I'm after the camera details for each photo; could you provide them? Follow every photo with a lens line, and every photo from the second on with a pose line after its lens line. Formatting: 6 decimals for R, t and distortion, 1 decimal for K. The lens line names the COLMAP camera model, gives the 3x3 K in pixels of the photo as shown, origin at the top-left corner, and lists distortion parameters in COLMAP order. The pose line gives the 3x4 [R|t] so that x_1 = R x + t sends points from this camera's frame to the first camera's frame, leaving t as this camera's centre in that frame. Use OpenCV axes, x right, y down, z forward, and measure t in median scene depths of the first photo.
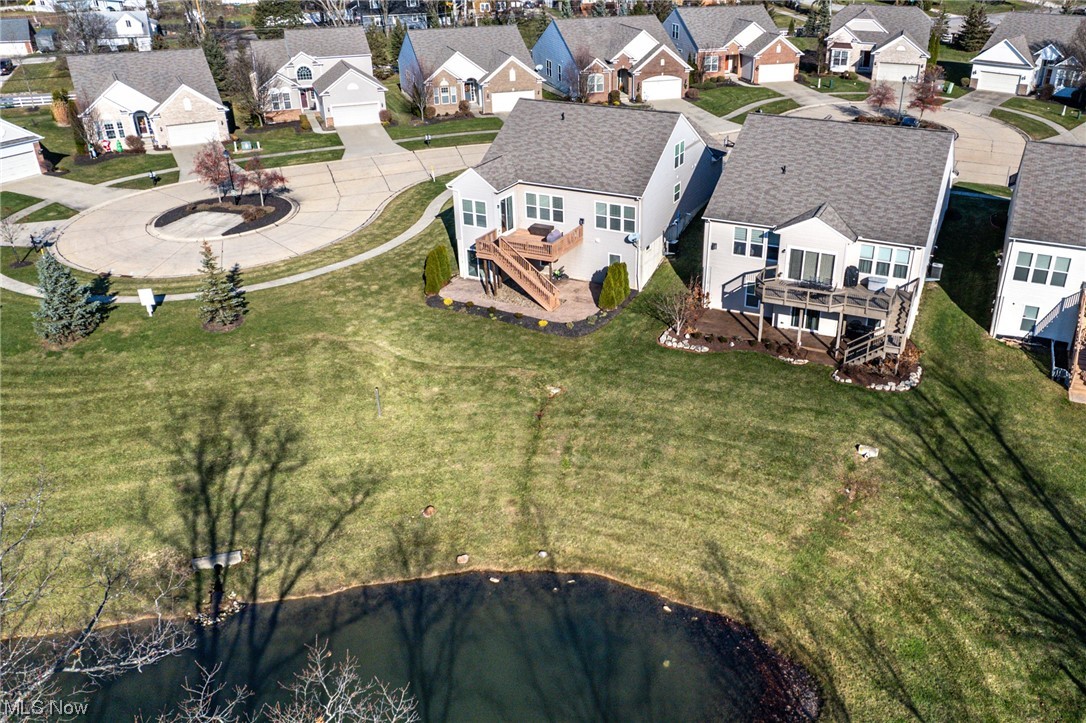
lens RADIAL K [[956.1, 0, 545.8], [0, 956.1, 362.5], [0, 0, 1]] dist [-0.009670, -0.002919]
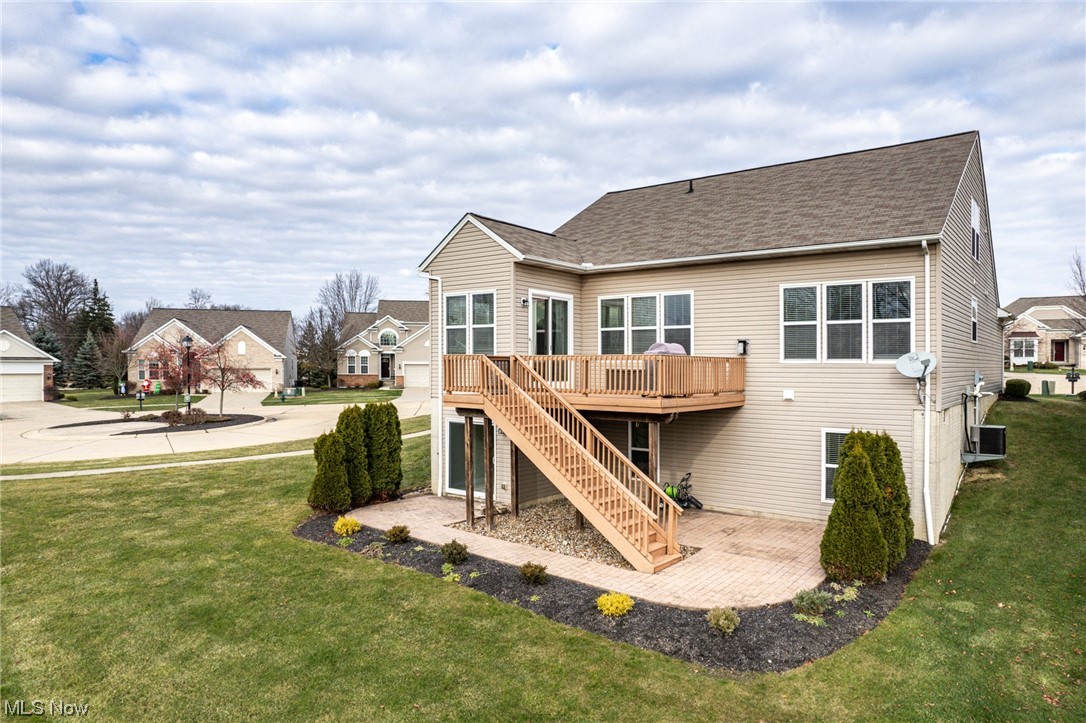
lens RADIAL K [[656.9, 0, 549.6], [0, 656.9, 386.1], [0, 0, 1]] dist [-0.020025, 0.002731]
pose [[0.985365, 0.037102, -0.166368, 0.006728], [-0.106338, 0.896609, -0.429865, -0.014976], [0.133219, 0.441265, 0.887433, 0.777856]]
